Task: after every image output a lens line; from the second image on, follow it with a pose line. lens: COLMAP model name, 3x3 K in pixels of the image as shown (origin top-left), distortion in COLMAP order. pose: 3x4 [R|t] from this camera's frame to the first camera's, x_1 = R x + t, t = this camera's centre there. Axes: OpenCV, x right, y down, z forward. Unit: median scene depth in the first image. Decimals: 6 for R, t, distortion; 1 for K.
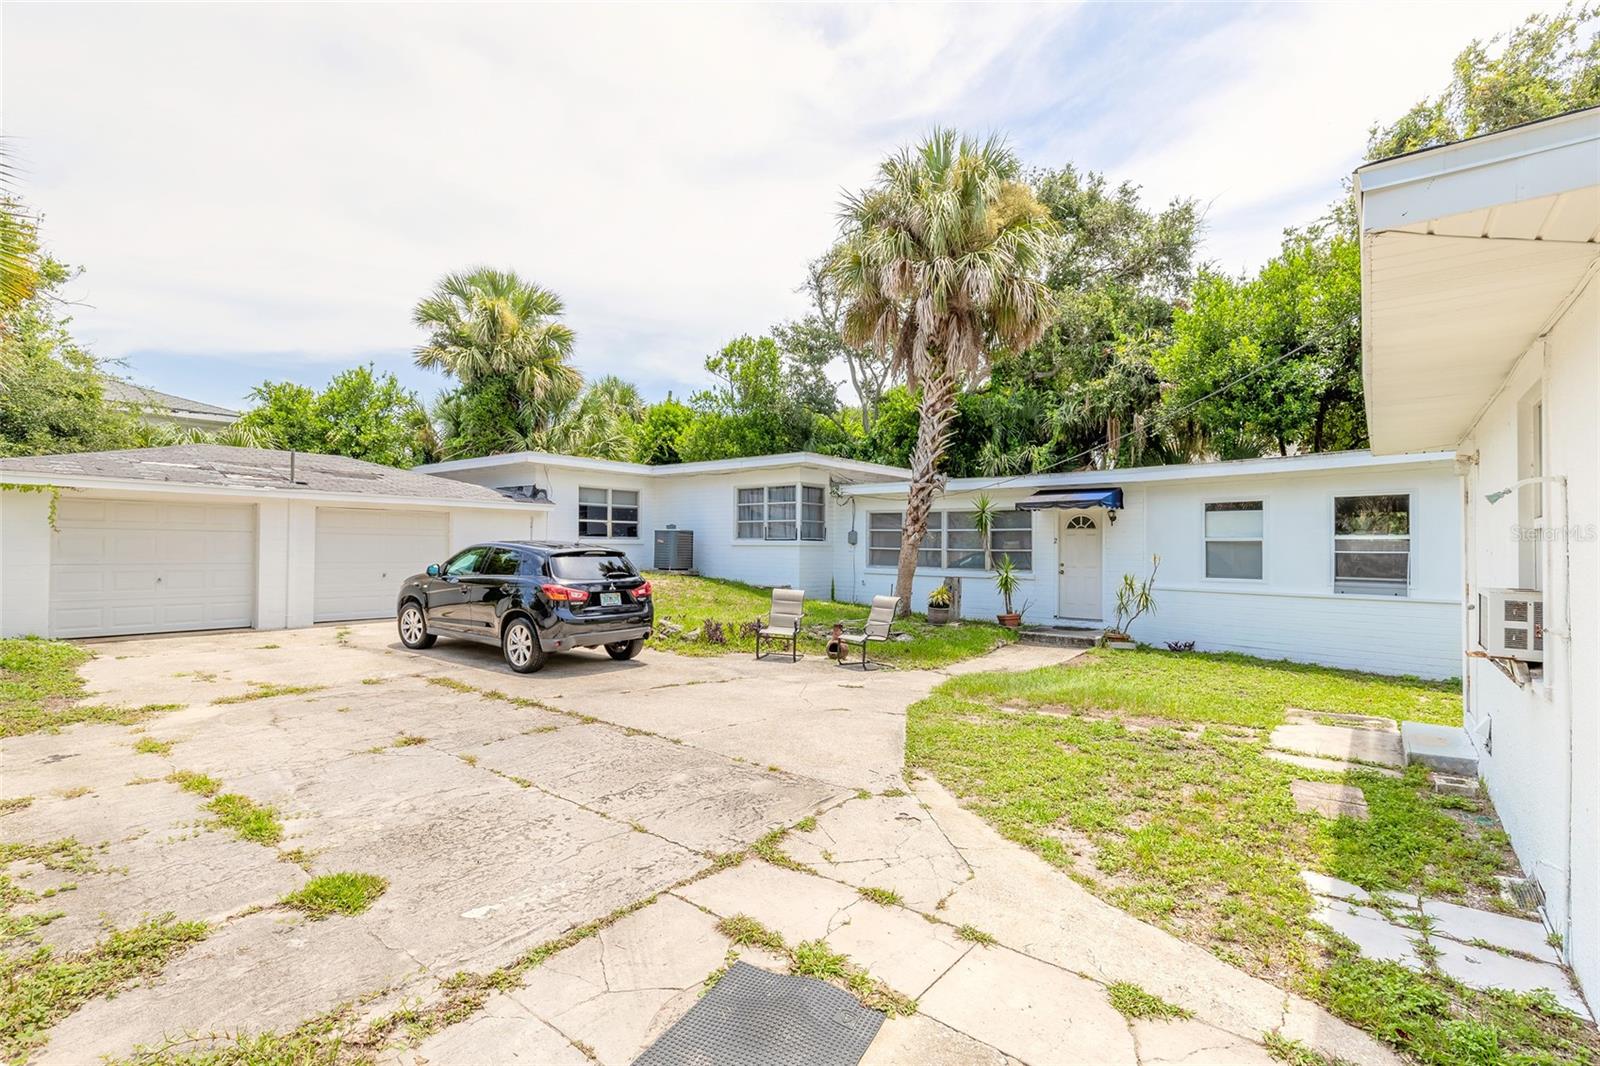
lens RADIAL K [[726.2, 0, 795.3], [0, 726.2, 538.0], [0, 0, 1]] dist [0.009235, -0.003897]
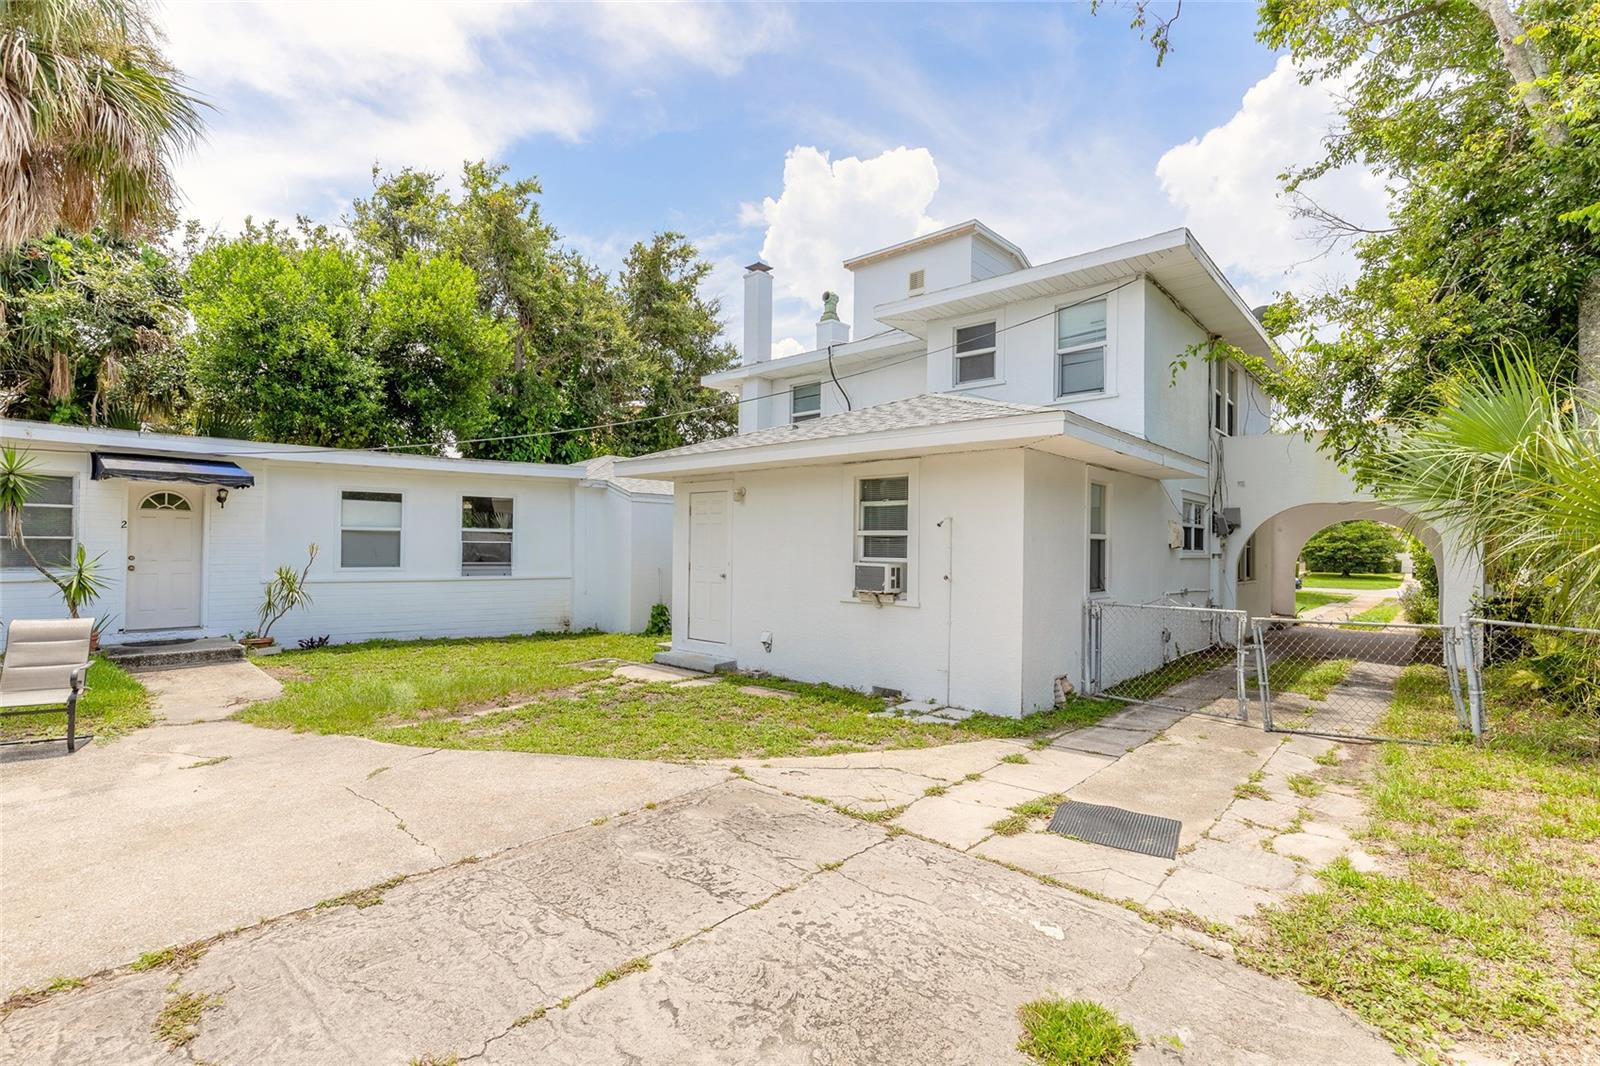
lens RADIAL K [[726.2, 0, 795.8], [0, 726.2, 538.0], [0, 0, 1]] dist [0.009235, -0.003897]
pose [[0.044463, 0.004849, 0.998999, -0.974336], [-0.025839, 0.999659, -0.003702, 0.007752], [-0.998677, -0.025649, 0.044574, 0.904521]]
